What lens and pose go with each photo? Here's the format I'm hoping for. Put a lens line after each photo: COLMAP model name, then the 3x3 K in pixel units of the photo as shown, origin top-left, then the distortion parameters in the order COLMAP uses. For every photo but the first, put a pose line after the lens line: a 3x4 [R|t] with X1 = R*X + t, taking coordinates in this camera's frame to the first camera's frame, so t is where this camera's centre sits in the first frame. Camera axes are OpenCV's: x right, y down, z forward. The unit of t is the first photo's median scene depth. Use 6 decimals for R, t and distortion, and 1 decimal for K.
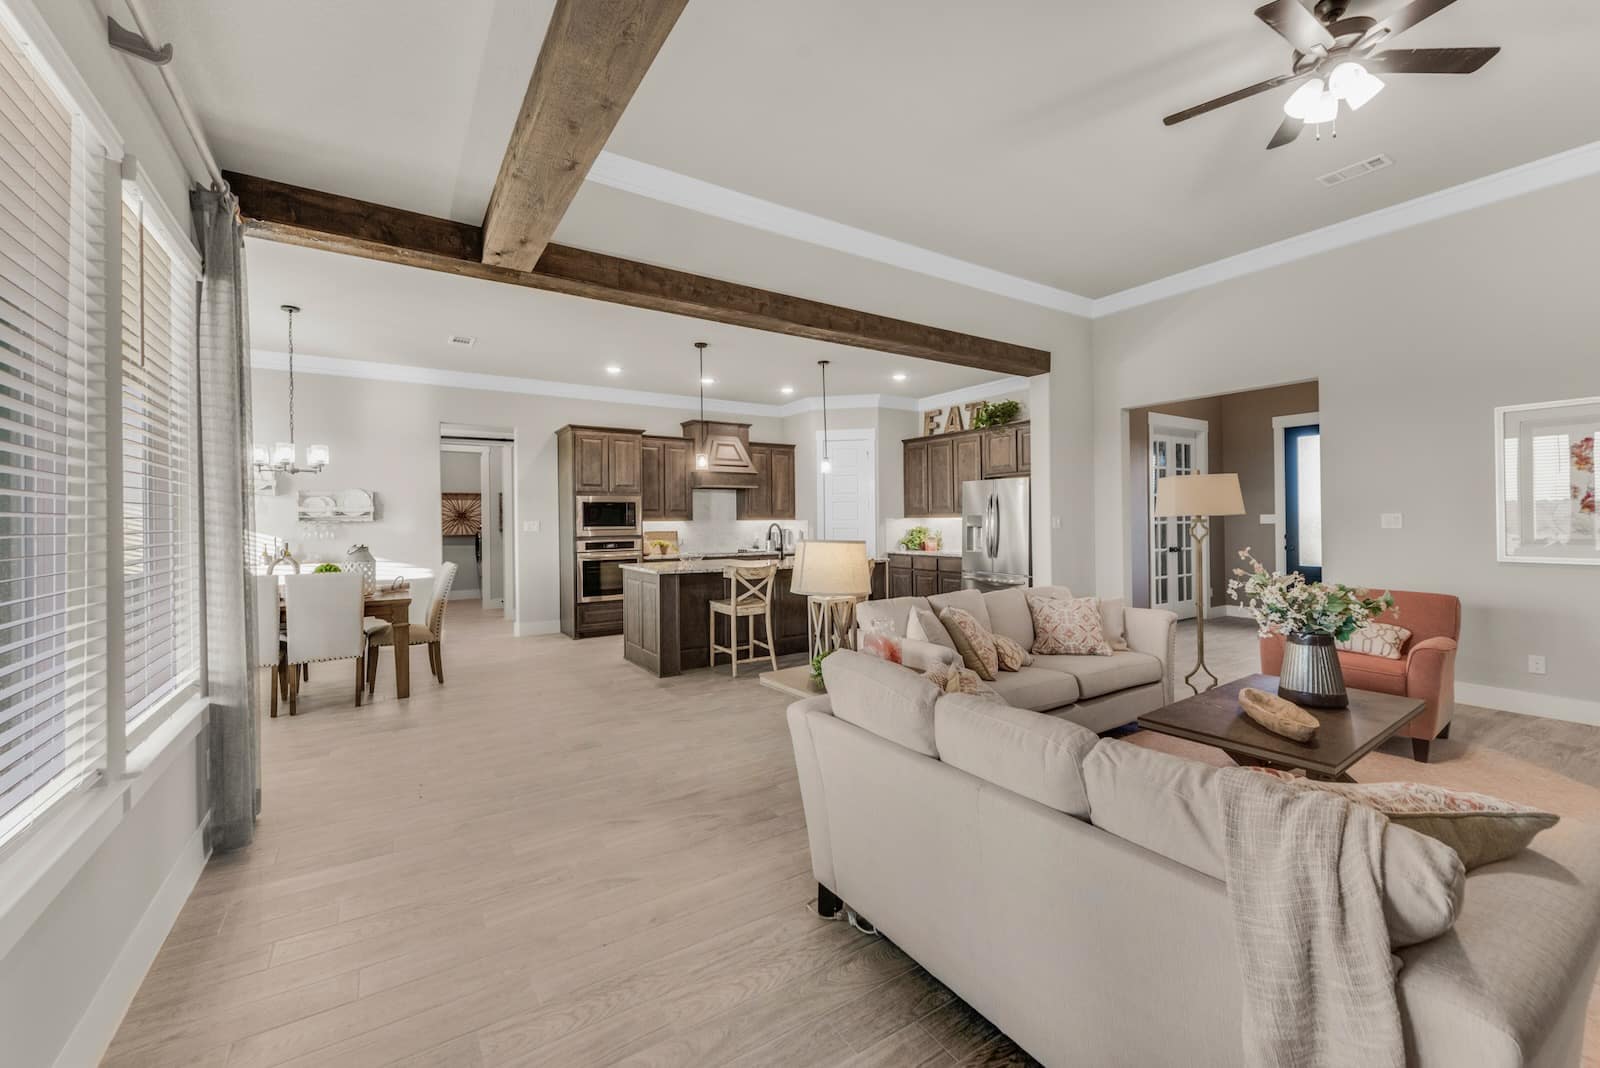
lens RADIAL K [[643.8, 0, 775.6], [0, 643.8, 523.7], [0, 0, 1]] dist [0.011800, -0.000998]
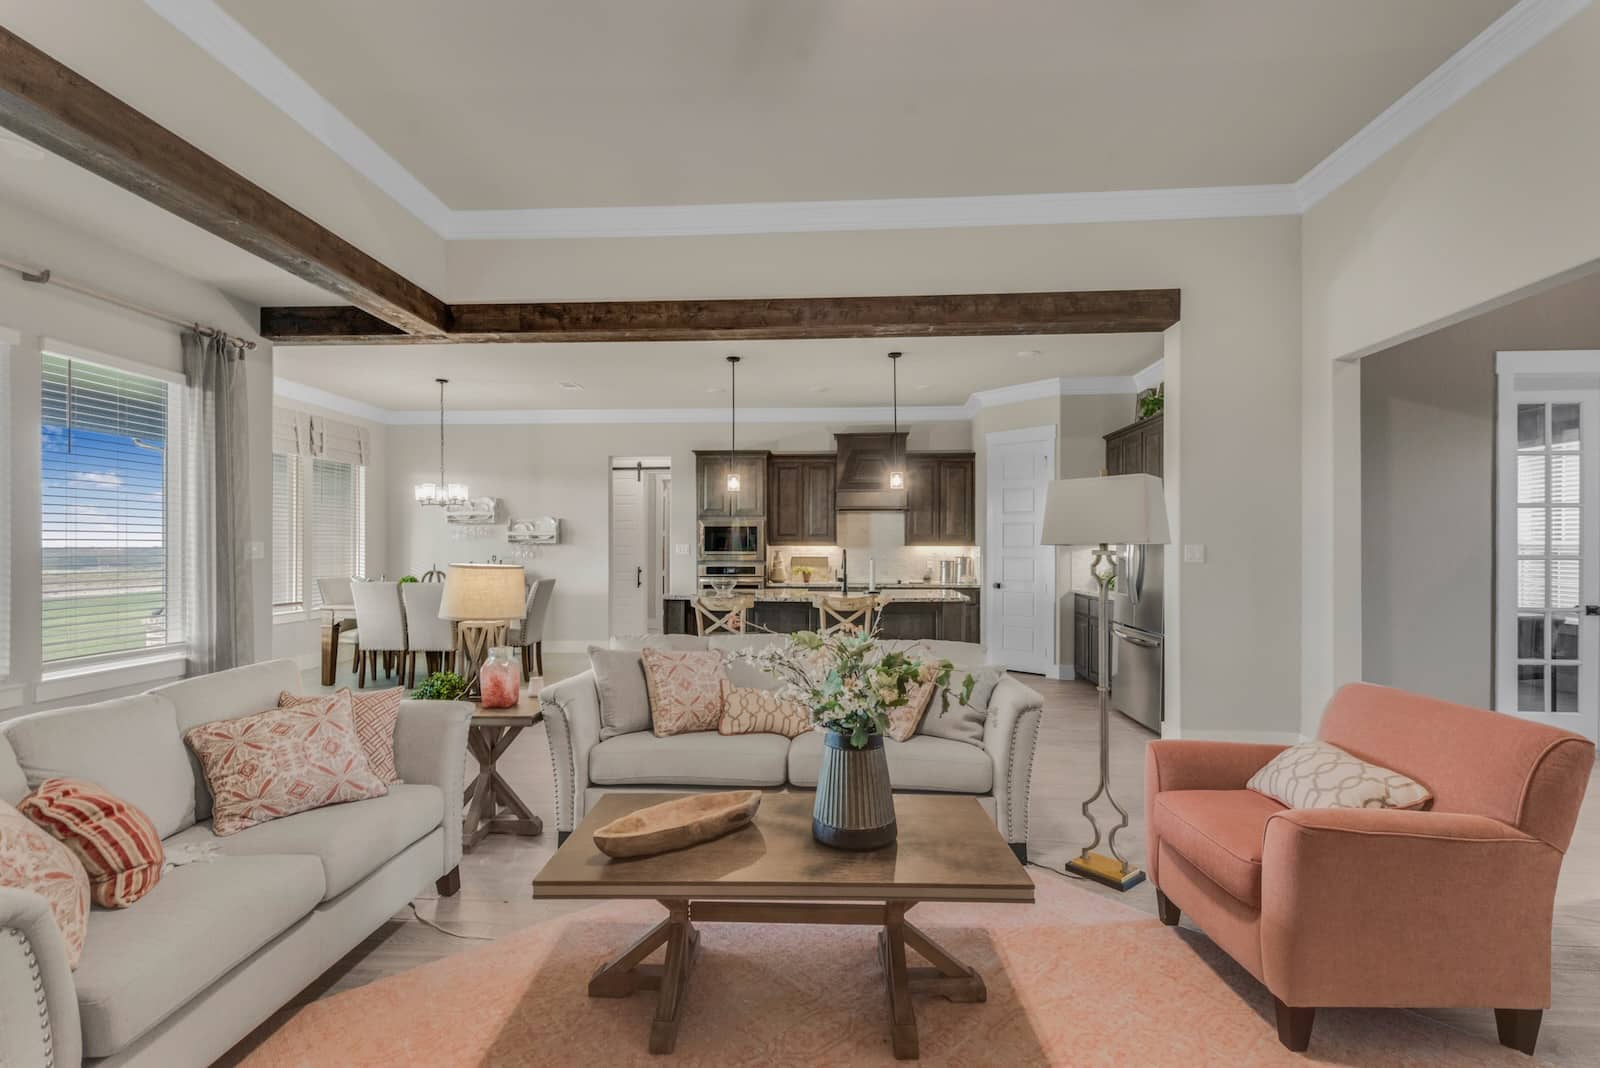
lens RADIAL K [[742.9, 0, 786.4], [0, 742.9, 548.6], [0, 0, 1]] dist [0.017512, 0.001121]
pose [[0.798194, 0.011808, -0.602285, 0.494720], [-0.012401, 0.999918, 0.003169, -0.003711], [0.602273, 0.004939, 0.798275, 0.148305]]
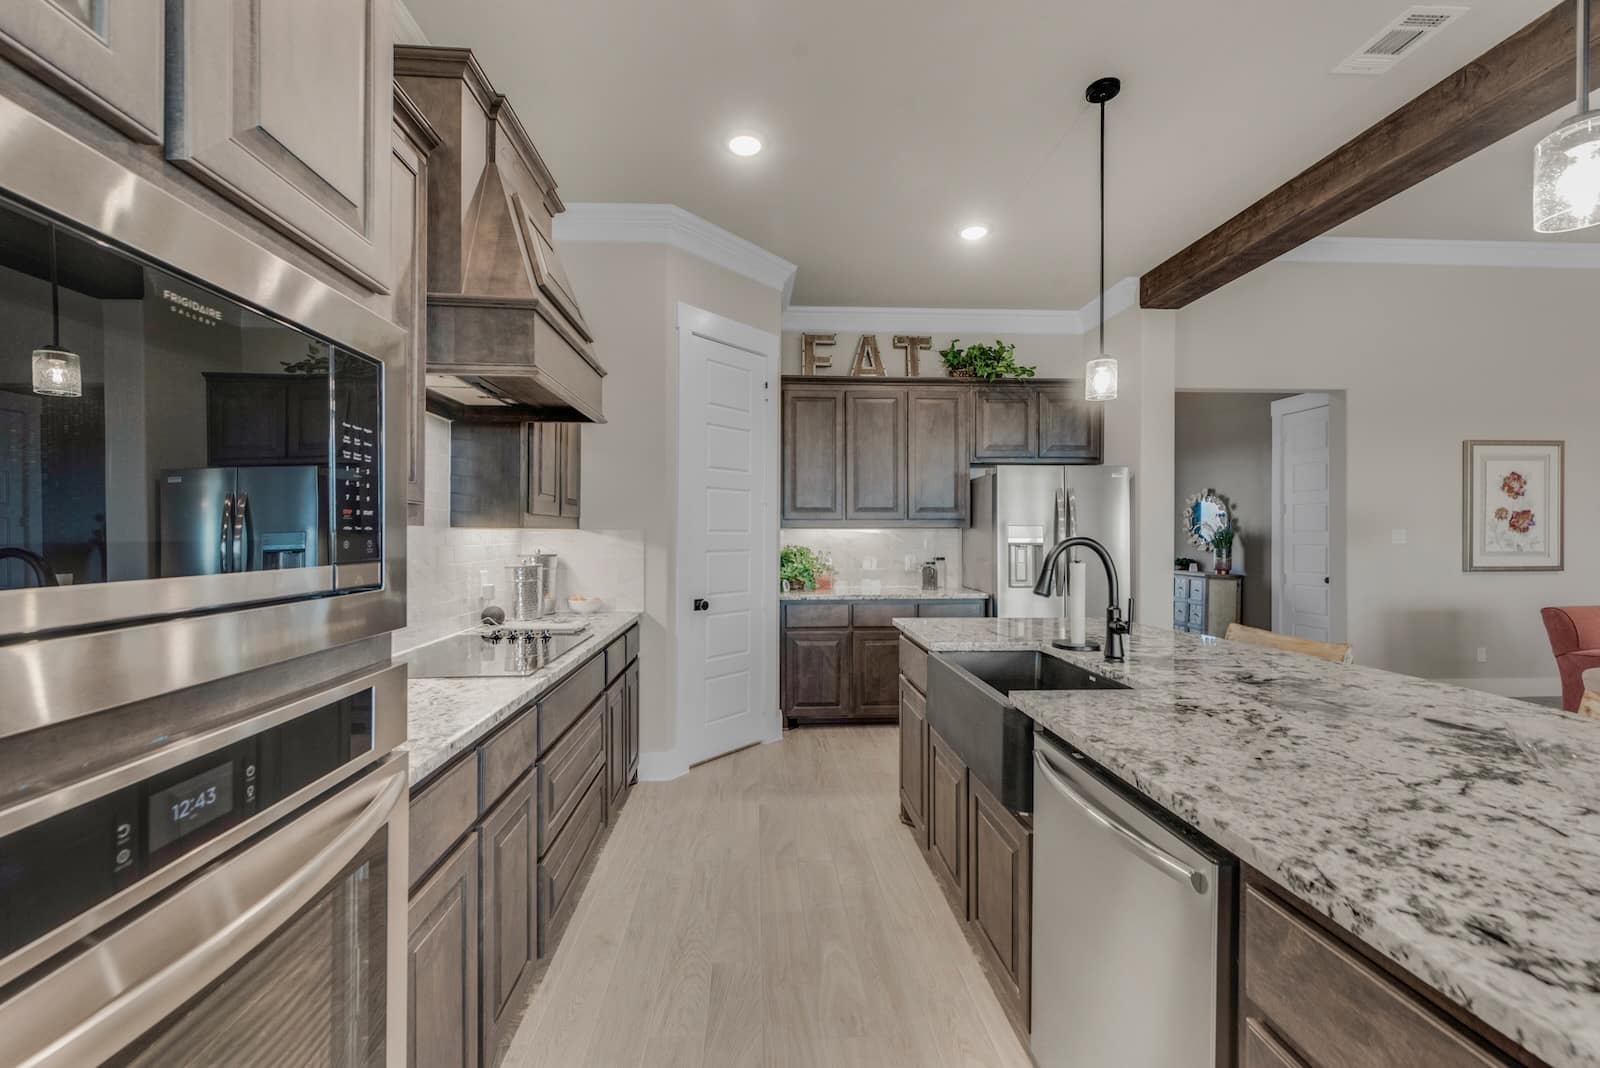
lens RADIAL K [[643.8, 0, 793.1], [0, 643.8, 526.1], [0, 0, 1]] dist [0.011800, -0.000998]
pose [[0.462494, 0.017083, 0.886458, -0.294079], [-0.002074, 0.999832, -0.018186, -0.001218], [-0.886620, 0.006572, 0.462452, 0.896306]]
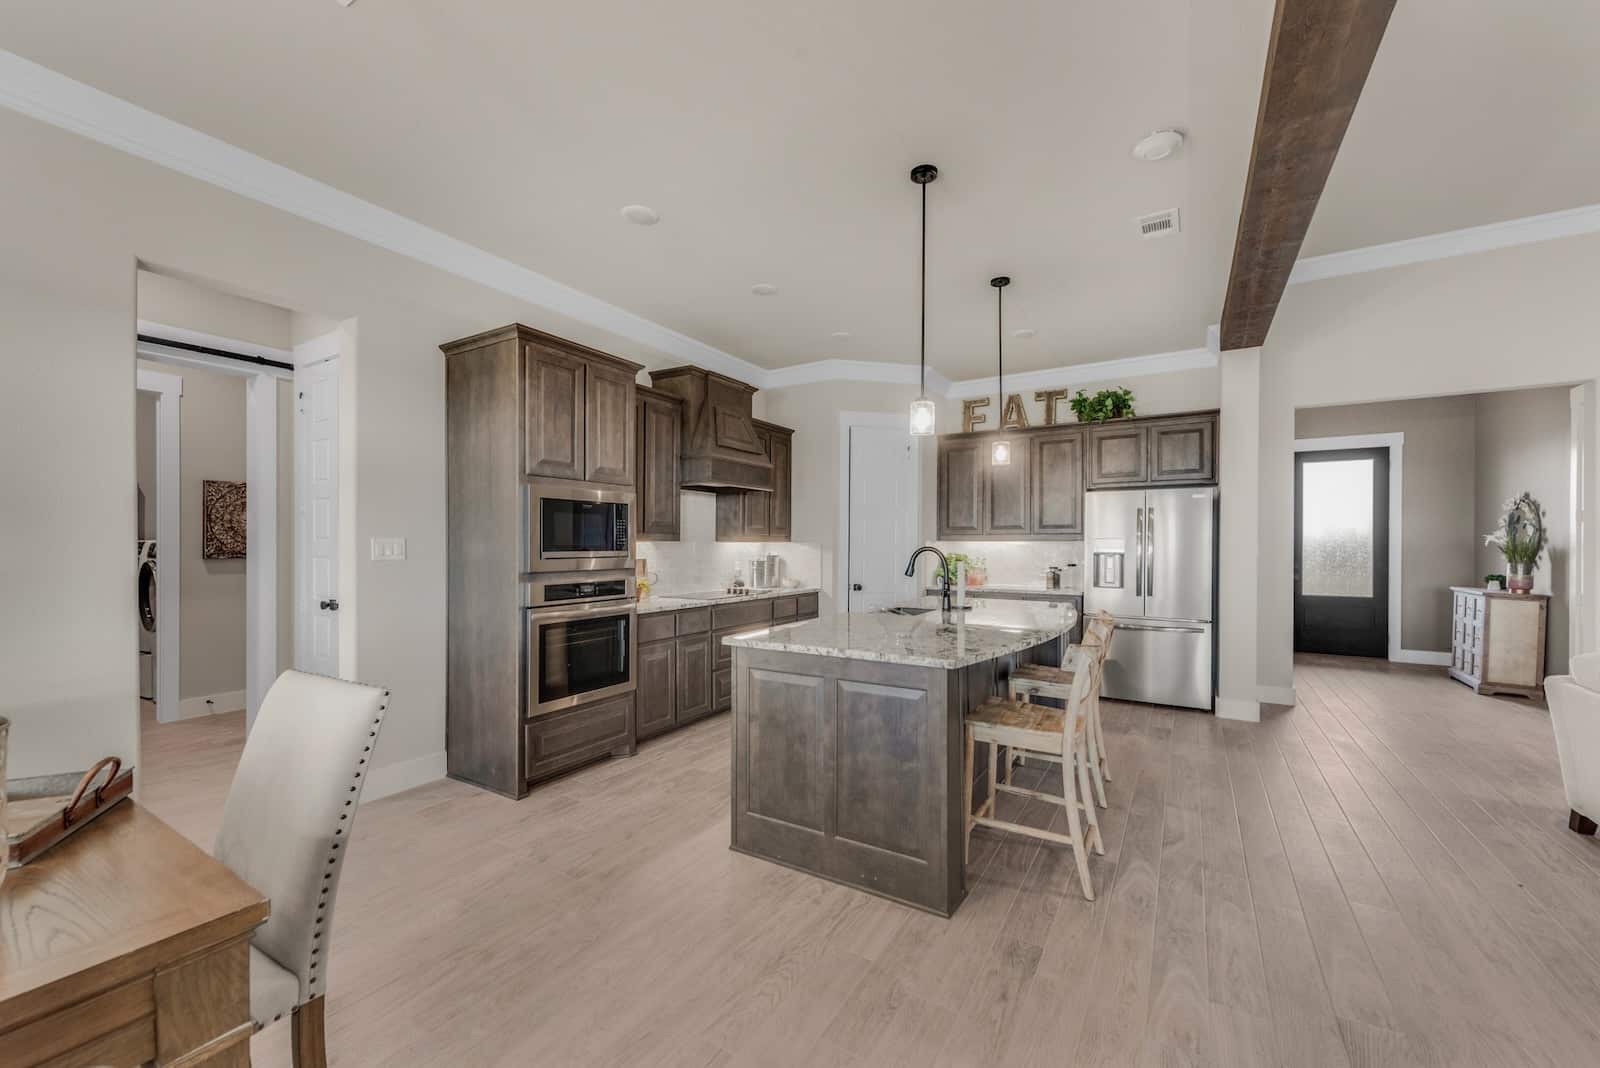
lens RADIAL K [[643.8, 0, 783.2], [0, 643.8, 549.4], [0, 0, 1]] dist [0.011800, -0.000998]
pose [[0.892040, 0.006994, 0.451901, -0.346207], [-0.008782, 0.999960, 0.001860, 0.001090], [-0.451870, -0.005628, 0.892066, 0.501947]]
